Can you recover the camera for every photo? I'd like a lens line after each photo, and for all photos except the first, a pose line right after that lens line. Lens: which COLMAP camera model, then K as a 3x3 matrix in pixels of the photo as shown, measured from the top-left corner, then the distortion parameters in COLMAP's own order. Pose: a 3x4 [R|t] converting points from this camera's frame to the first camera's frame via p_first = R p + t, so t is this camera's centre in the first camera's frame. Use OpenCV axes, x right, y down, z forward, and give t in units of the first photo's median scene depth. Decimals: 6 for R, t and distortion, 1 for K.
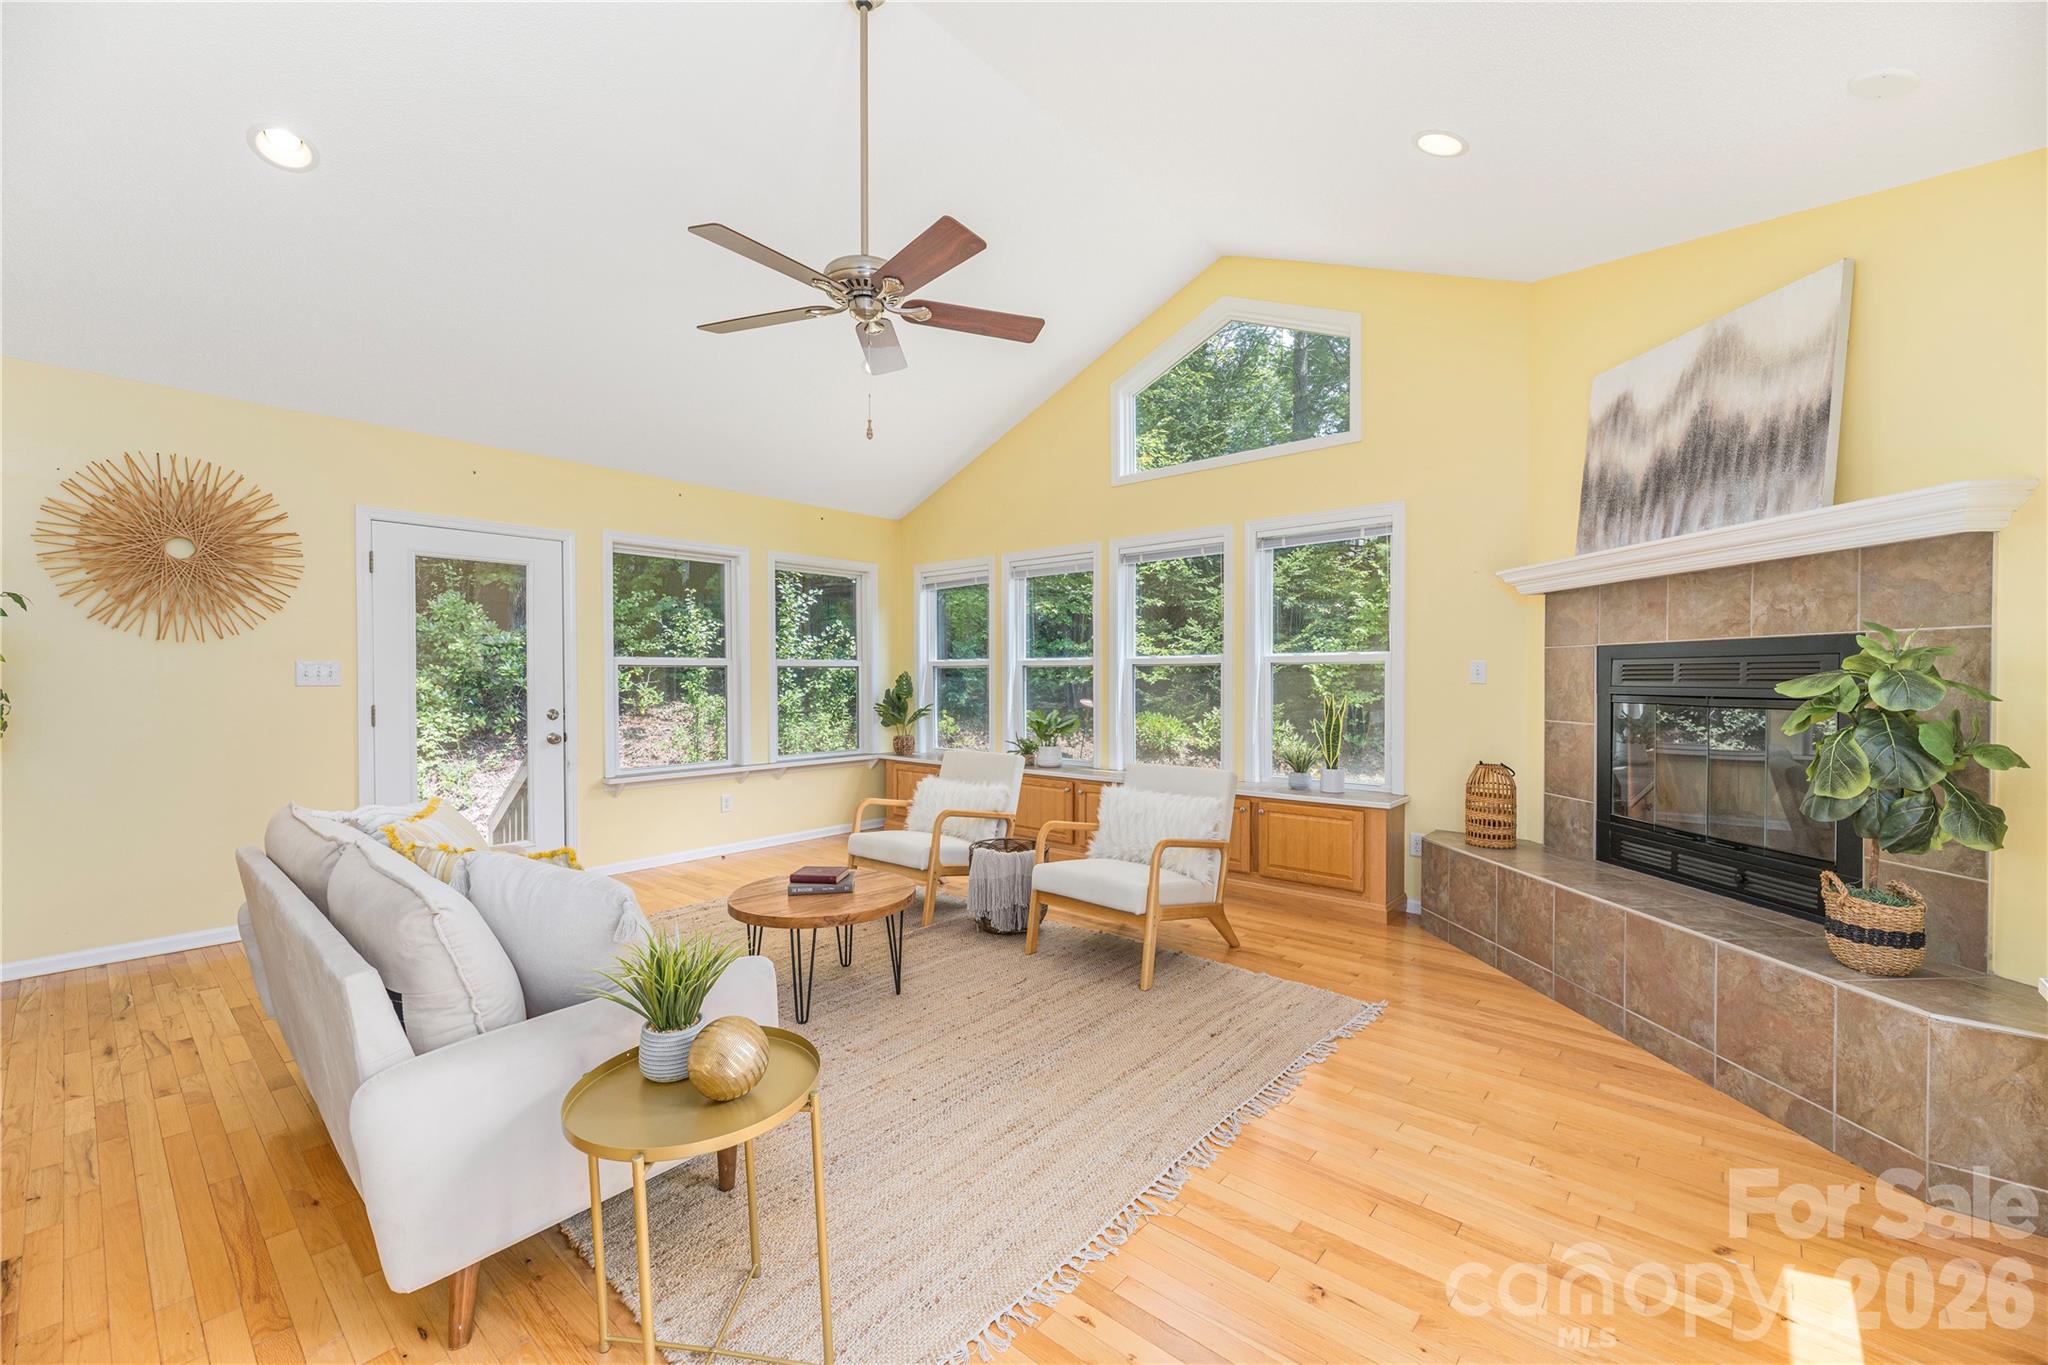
lens RADIAL K [[829.7, 0, 1025.1], [0, 829.7, 684.9], [0, 0, 1]] dist [-0.000140, -0.000037]
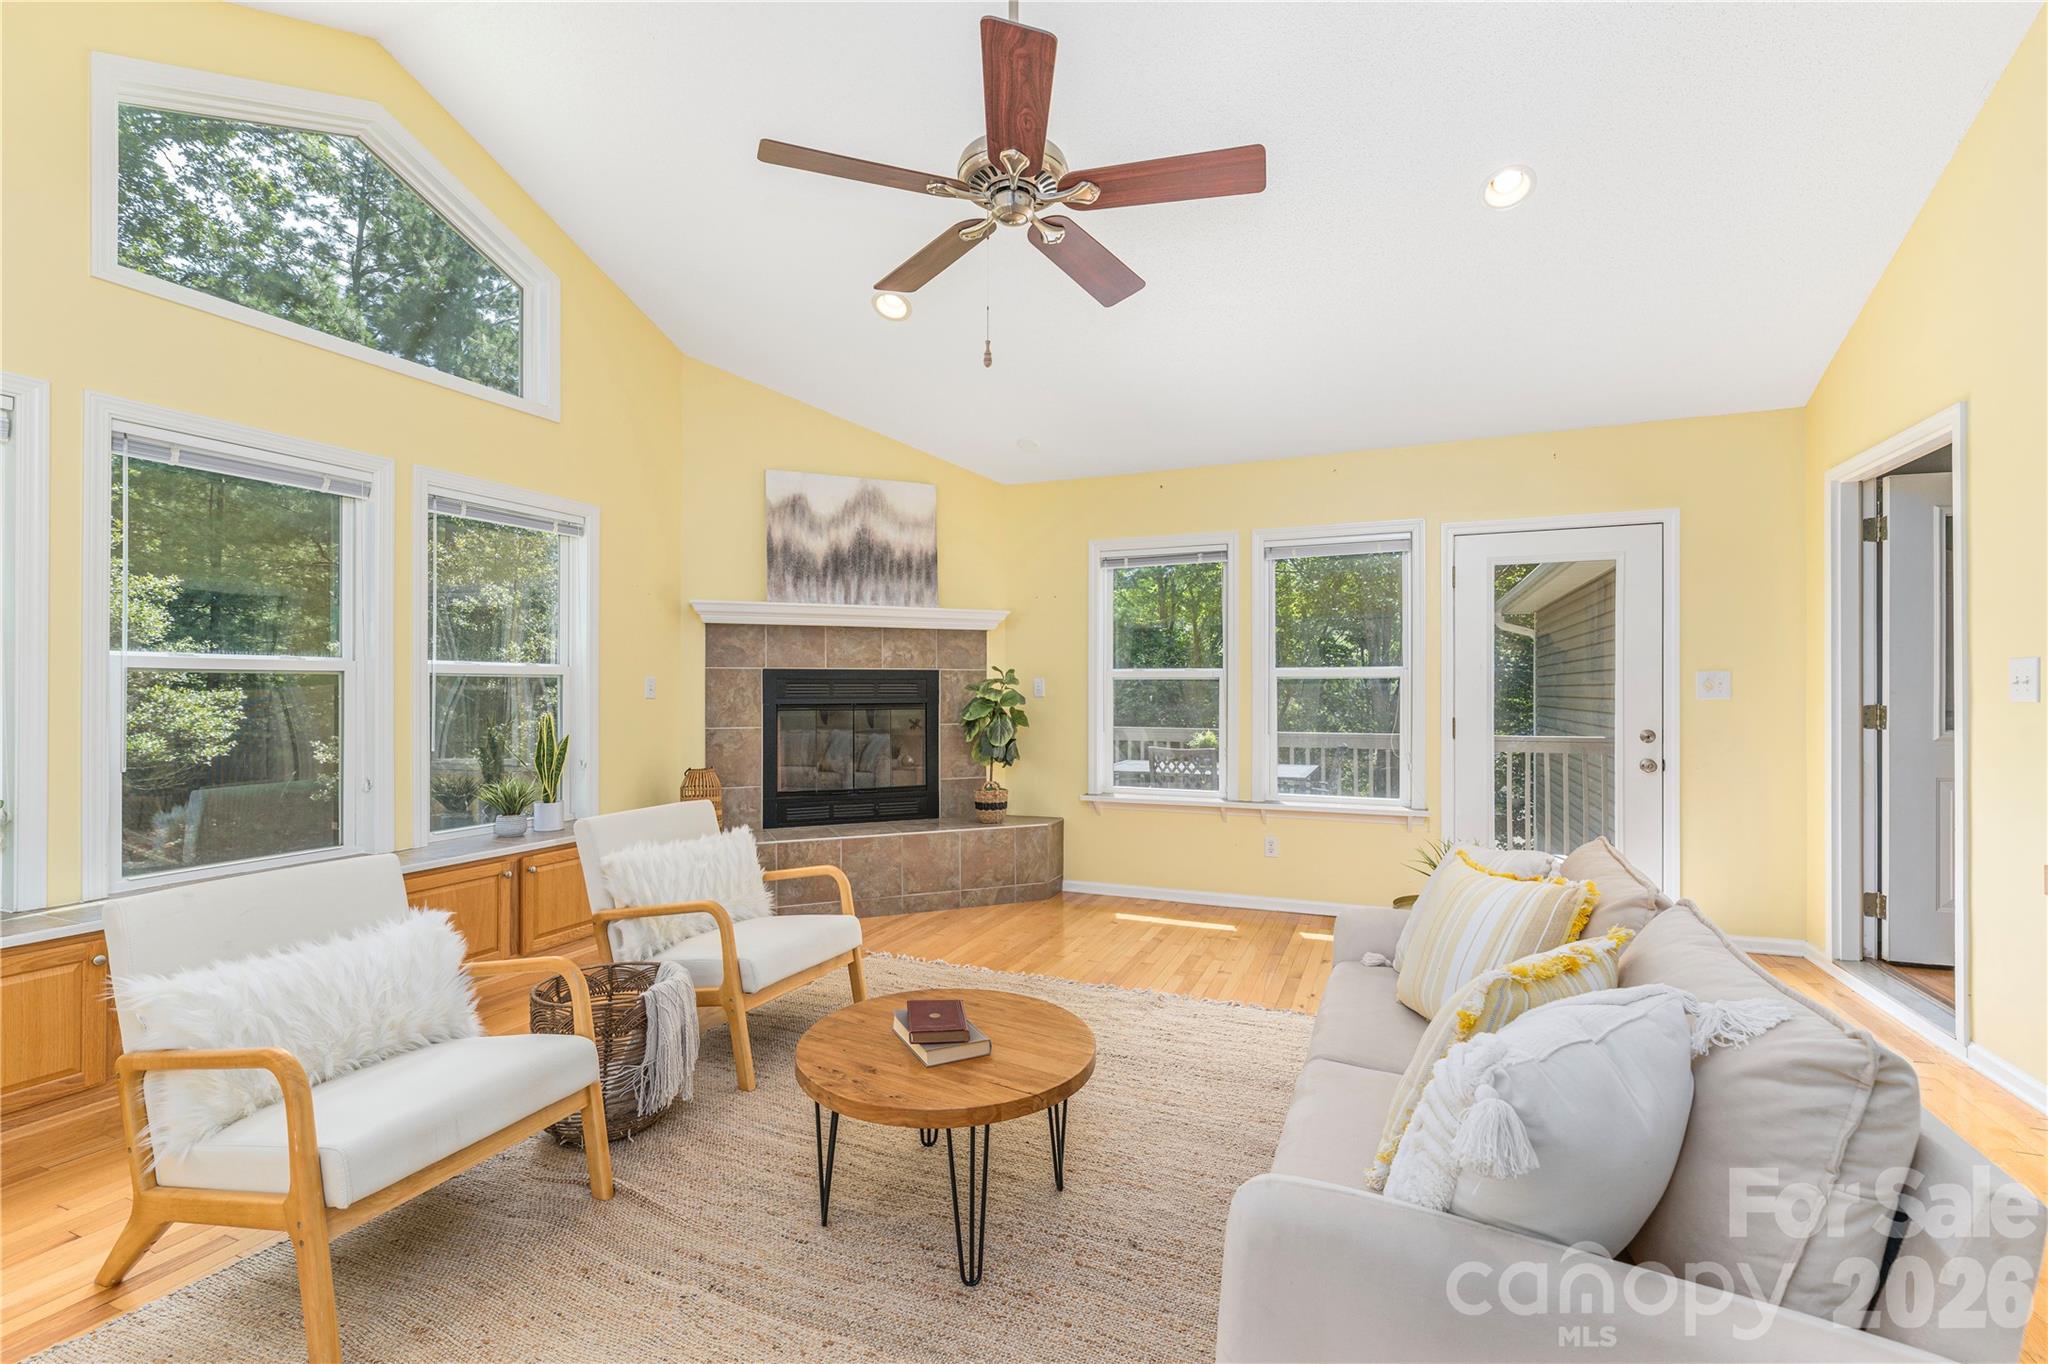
lens RADIAL K [[894.8, 0, 1025.4], [0, 894.8, 684.5], [0, 0, 1]] dist [0.000037, 0.000017]
pose [[-0.309802, 0.008995, 0.950759, -0.959818], [0.011579, 0.999917, -0.005688, -0.009959], [-0.950731, 0.009246, -0.309880, 1.229199]]
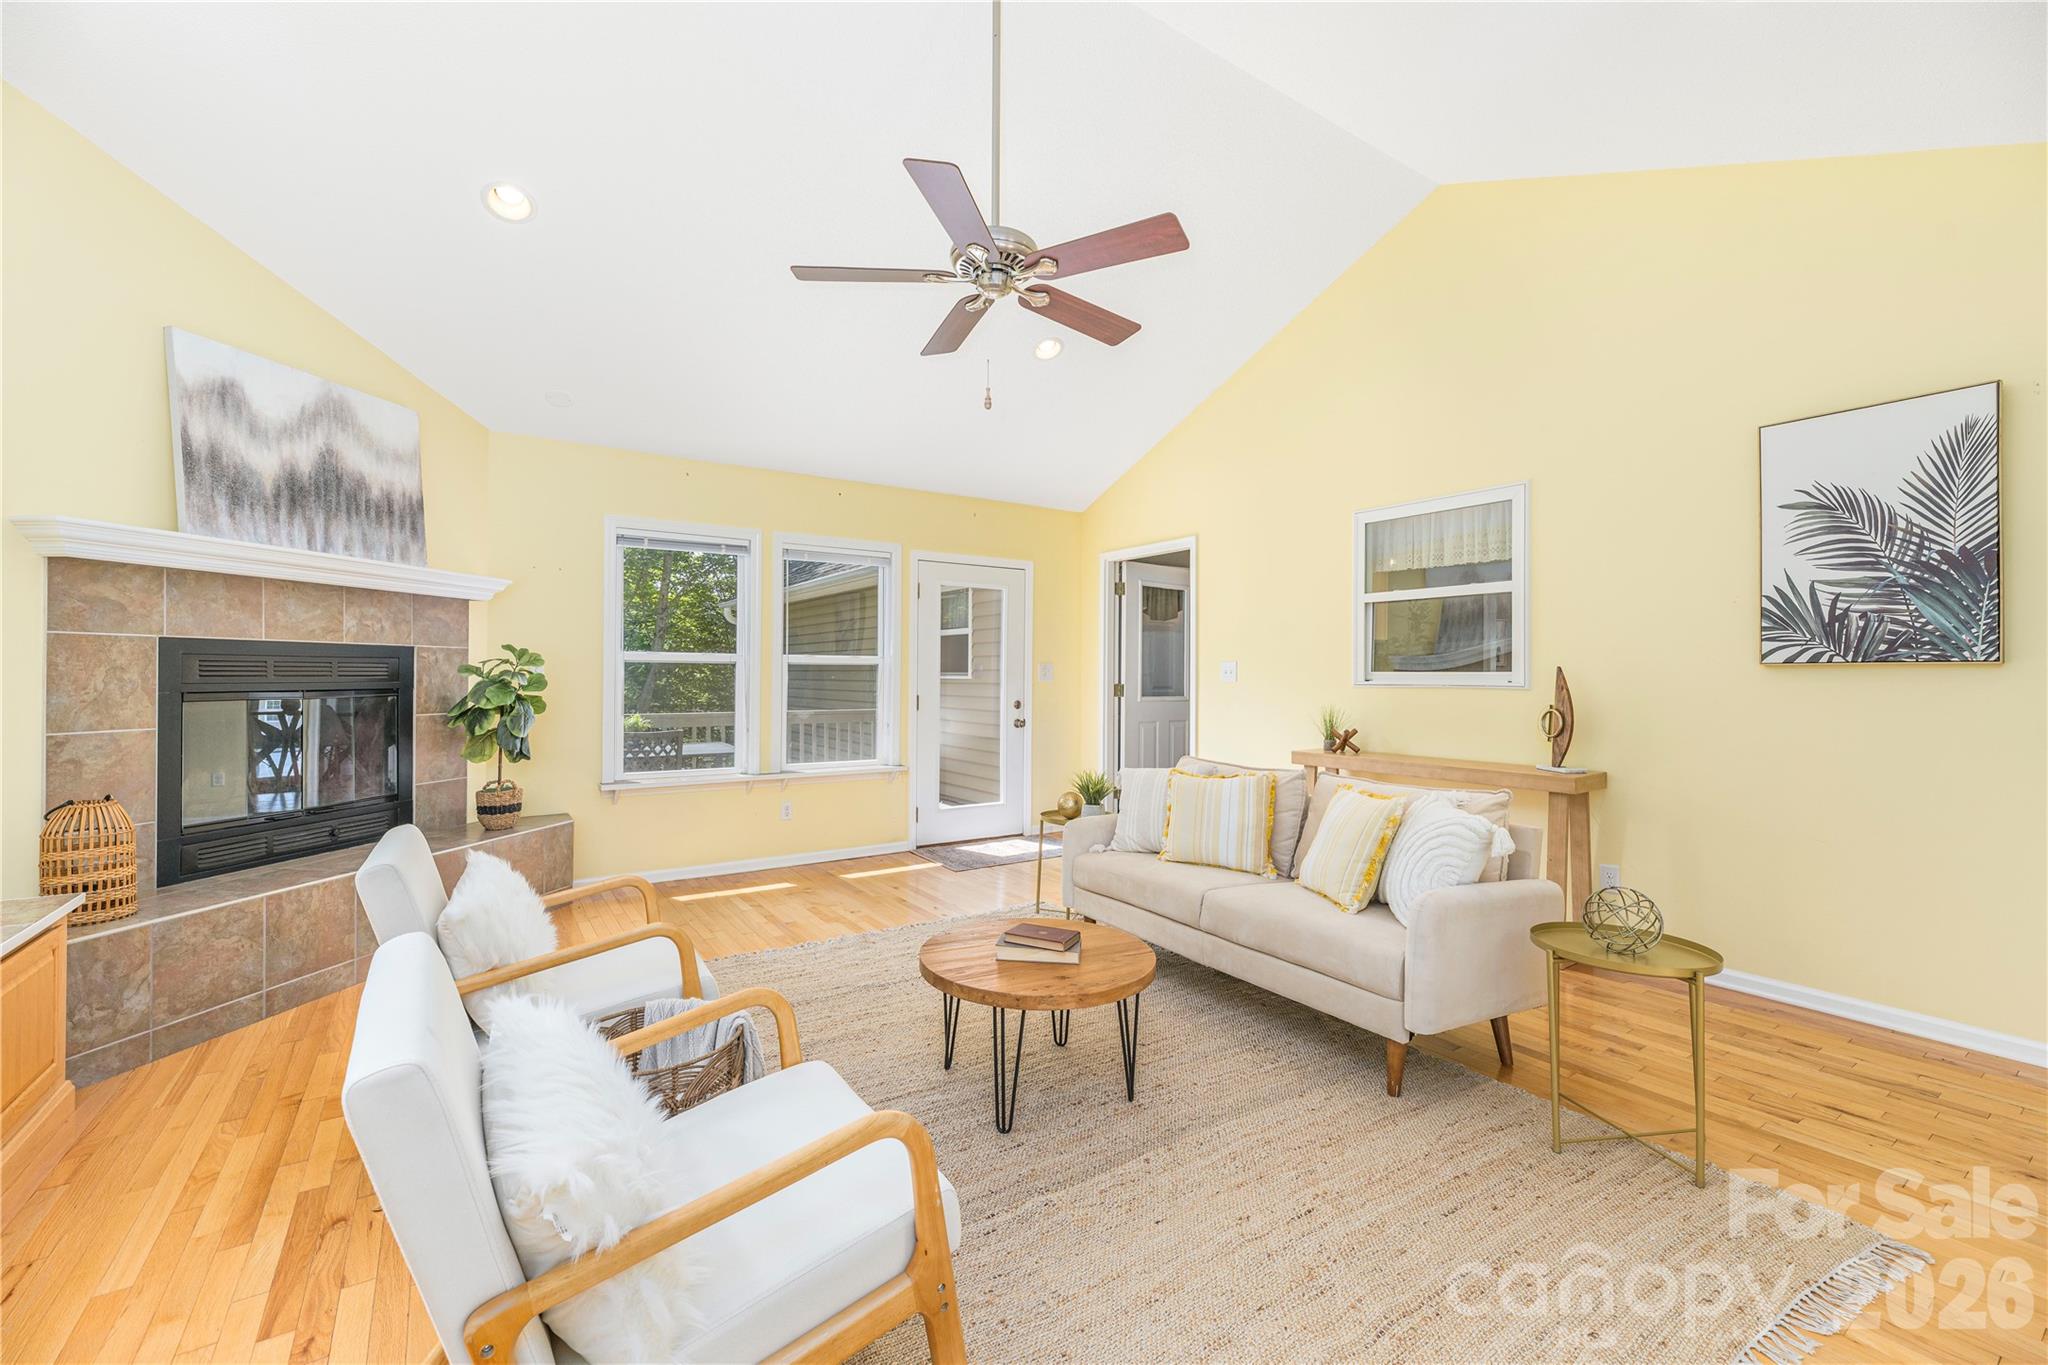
lens RADIAL K [[845.5, 0, 1023.8], [0, 845.5, 670.4], [0, 0, 1]] dist [-0.000163, 0.000116]
pose [[-0.965531, -0.000549, 0.260288, -0.467488], [0.000474, 0.999992, 0.003867, -0.018166], [-0.260288, 0.003857, -0.965523, 1.892175]]
